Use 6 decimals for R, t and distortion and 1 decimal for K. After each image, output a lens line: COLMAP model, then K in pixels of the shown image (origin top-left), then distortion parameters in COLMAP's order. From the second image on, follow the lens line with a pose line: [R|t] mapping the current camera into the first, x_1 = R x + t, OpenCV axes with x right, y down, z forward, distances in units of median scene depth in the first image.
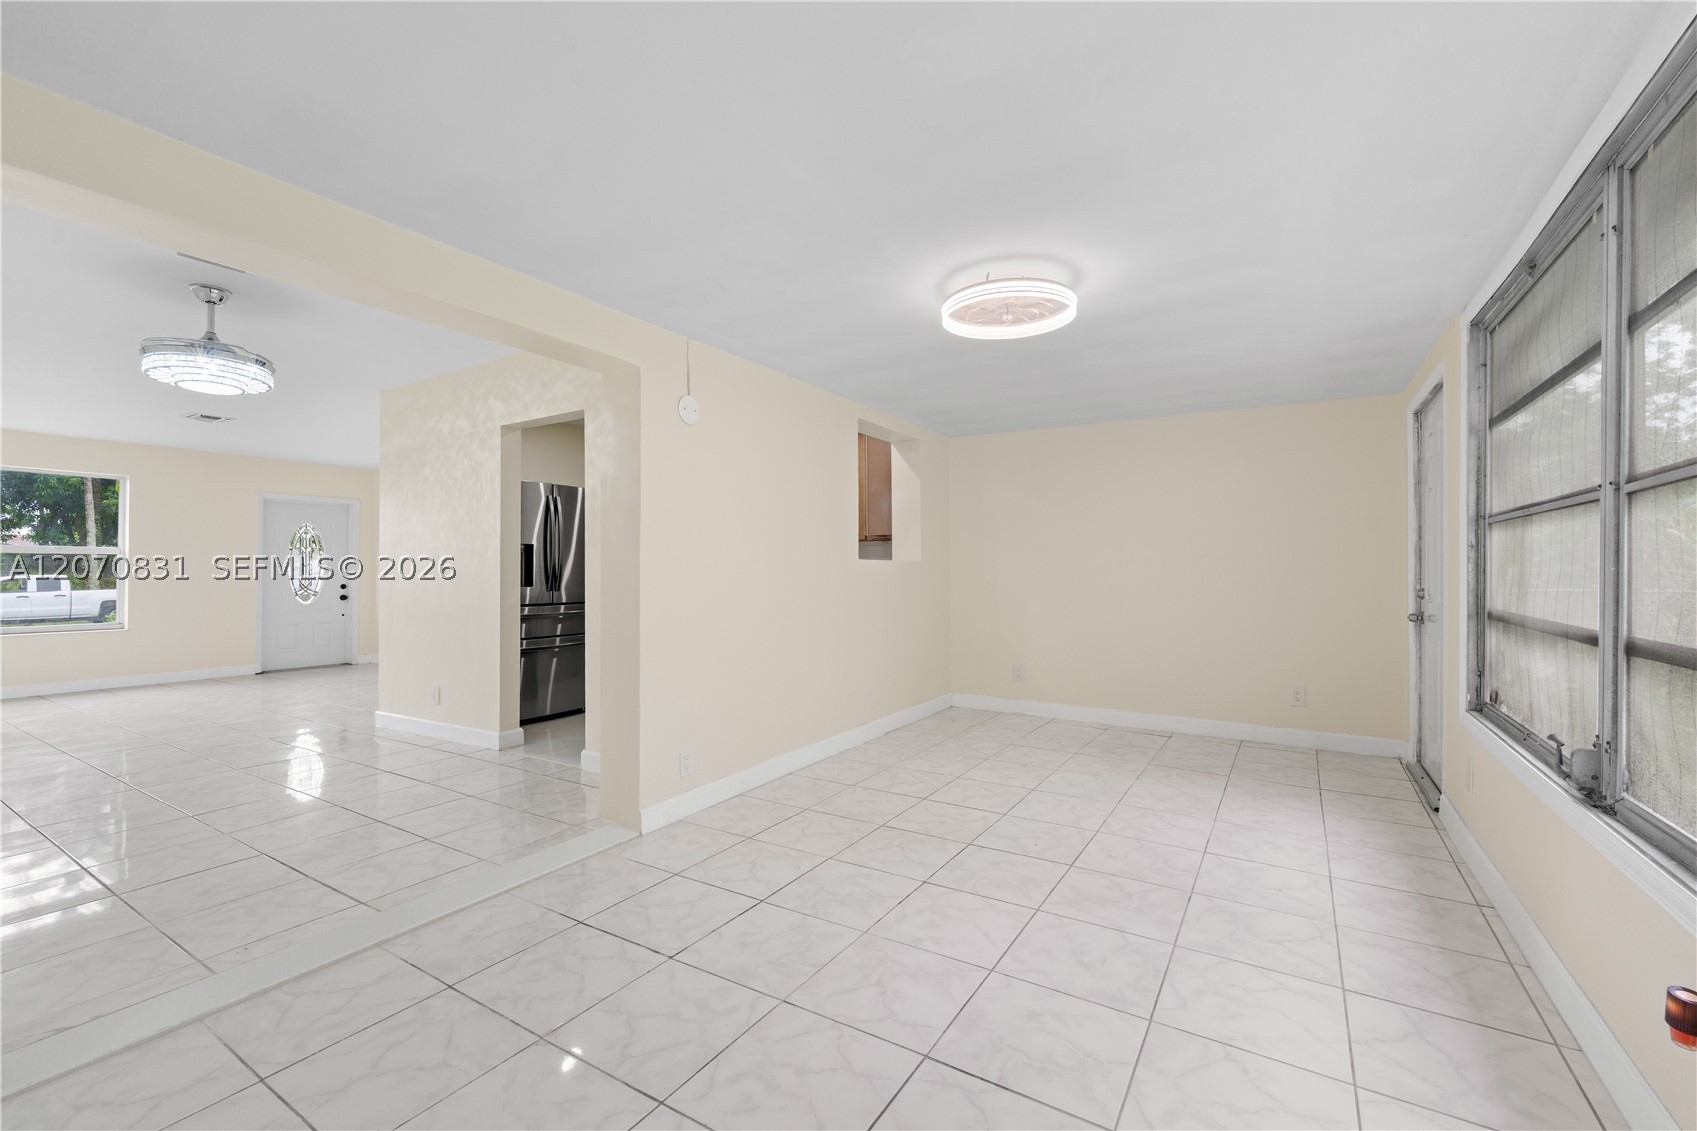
lens RADIAL K [[698.5, 0, 853.6], [0, 698.5, 559.6], [0, 0, 1]] dist [0.002872, 0.000415]
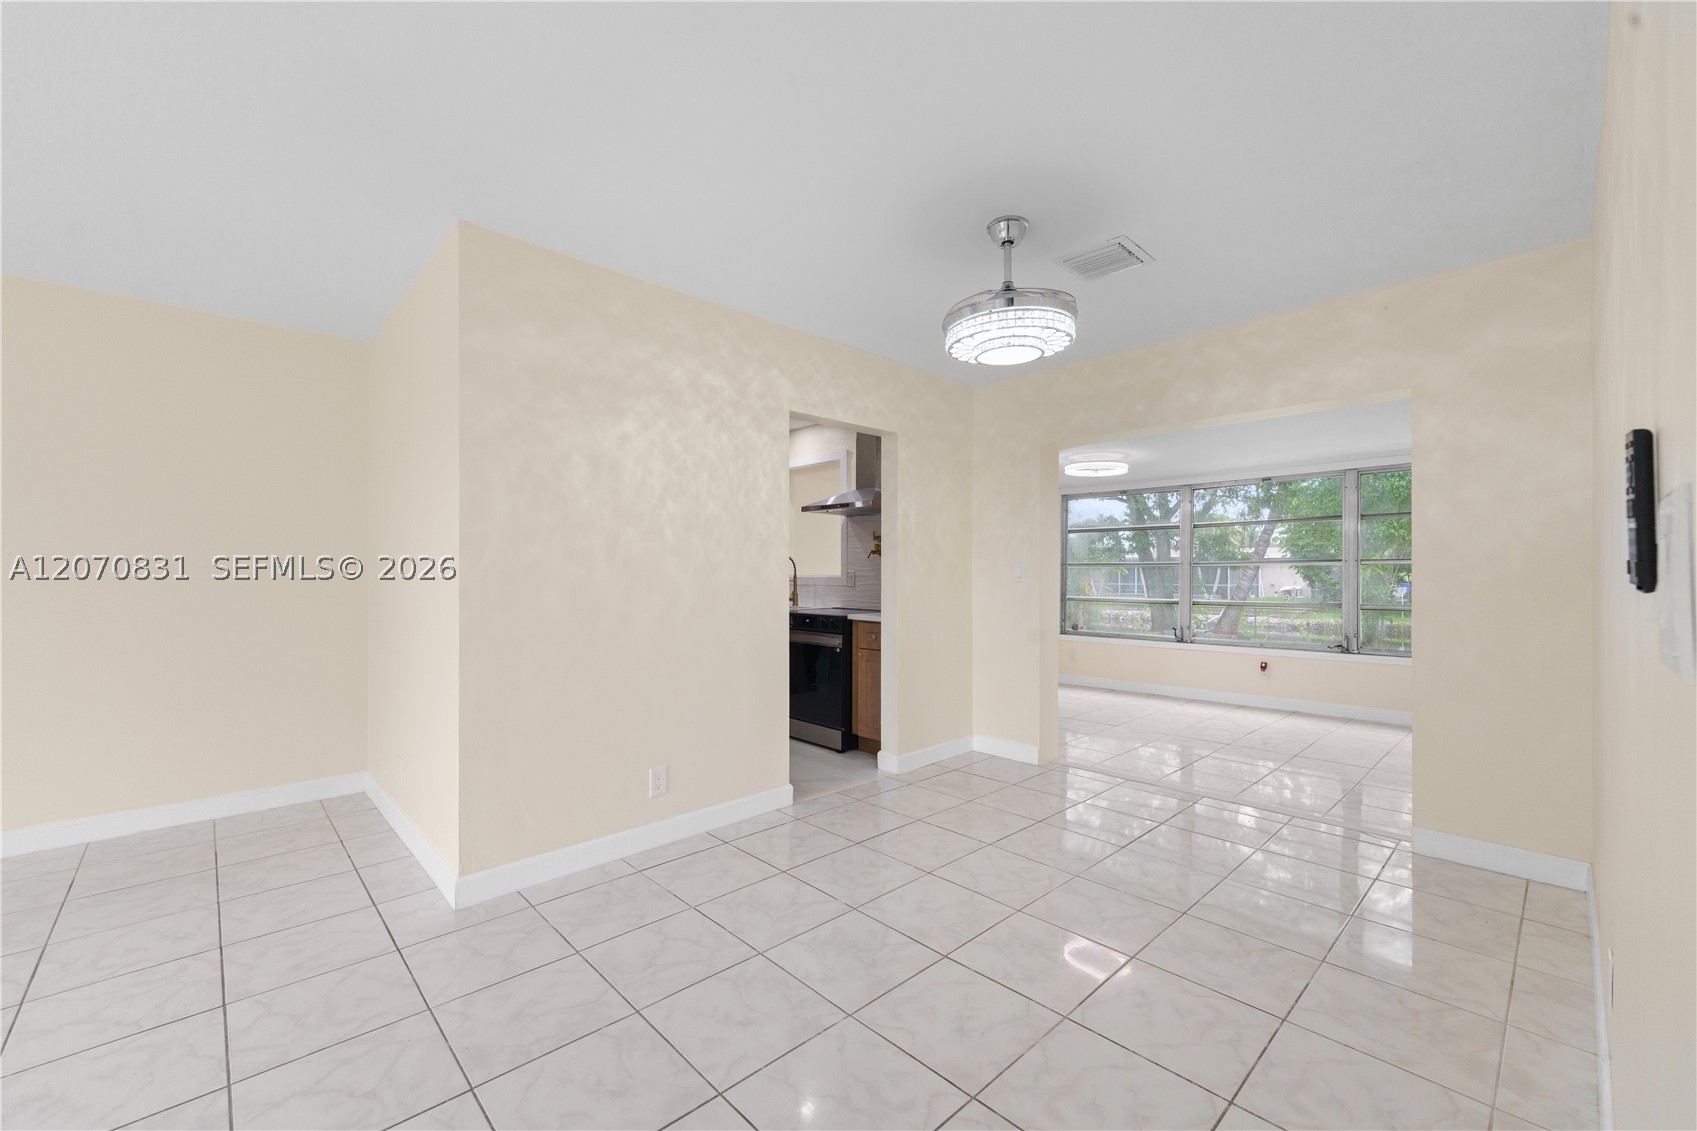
lens RADIAL K [[692.0, 0, 852.9], [0, 692.0, 571.1], [0, 0, 1]] dist [0.001314, -0.000351]
pose [[0.246943, 0.010607, 0.968972, -1.679396], [-0.019779, 0.999787, -0.005903, -0.000156], [-0.968828, -0.017707, 0.247100, 0.958387]]
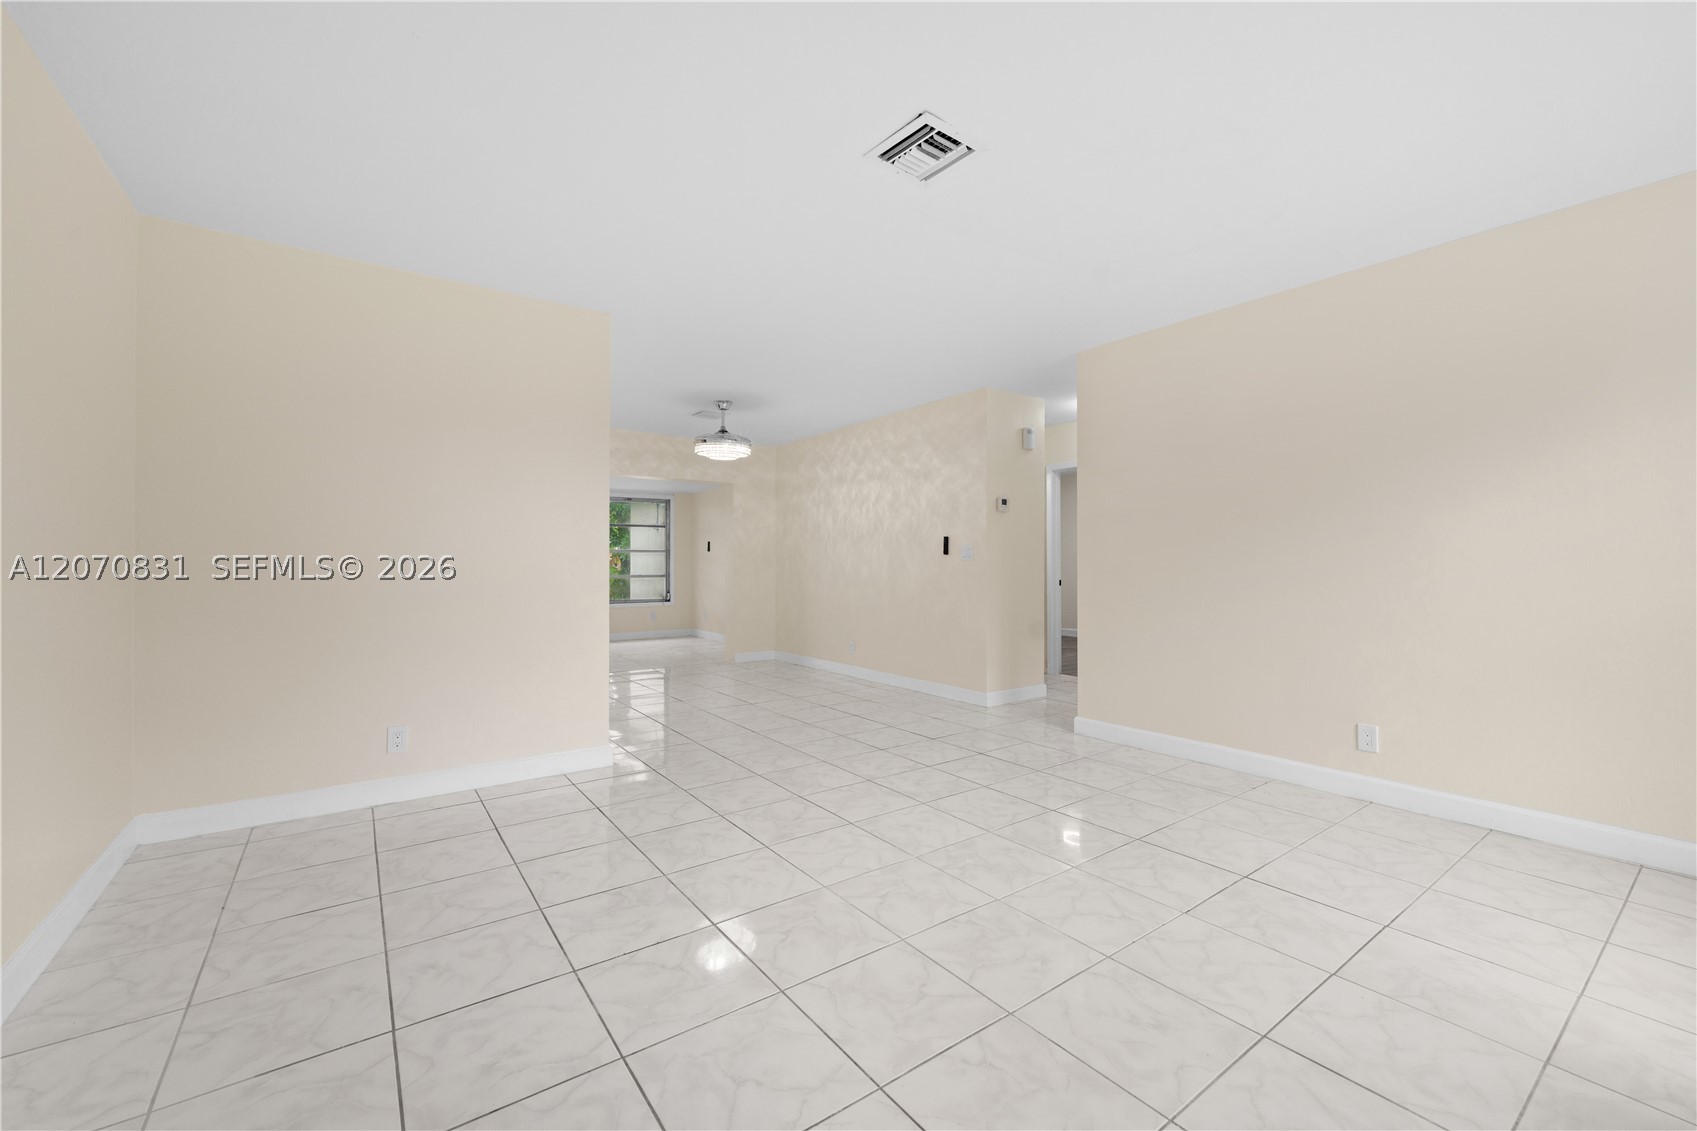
lens RADIAL K [[687.6, 0, 856.2], [0, 687.6, 568.1], [0, 0, 1]] dist [-0.001392, -0.000147]
pose [[-0.928088, 0.003143, 0.372347, -1.865349], [-0.002711, 0.999881, -0.015196, 0.059729], [-0.372350, -0.015112, -0.927969, 2.462653]]
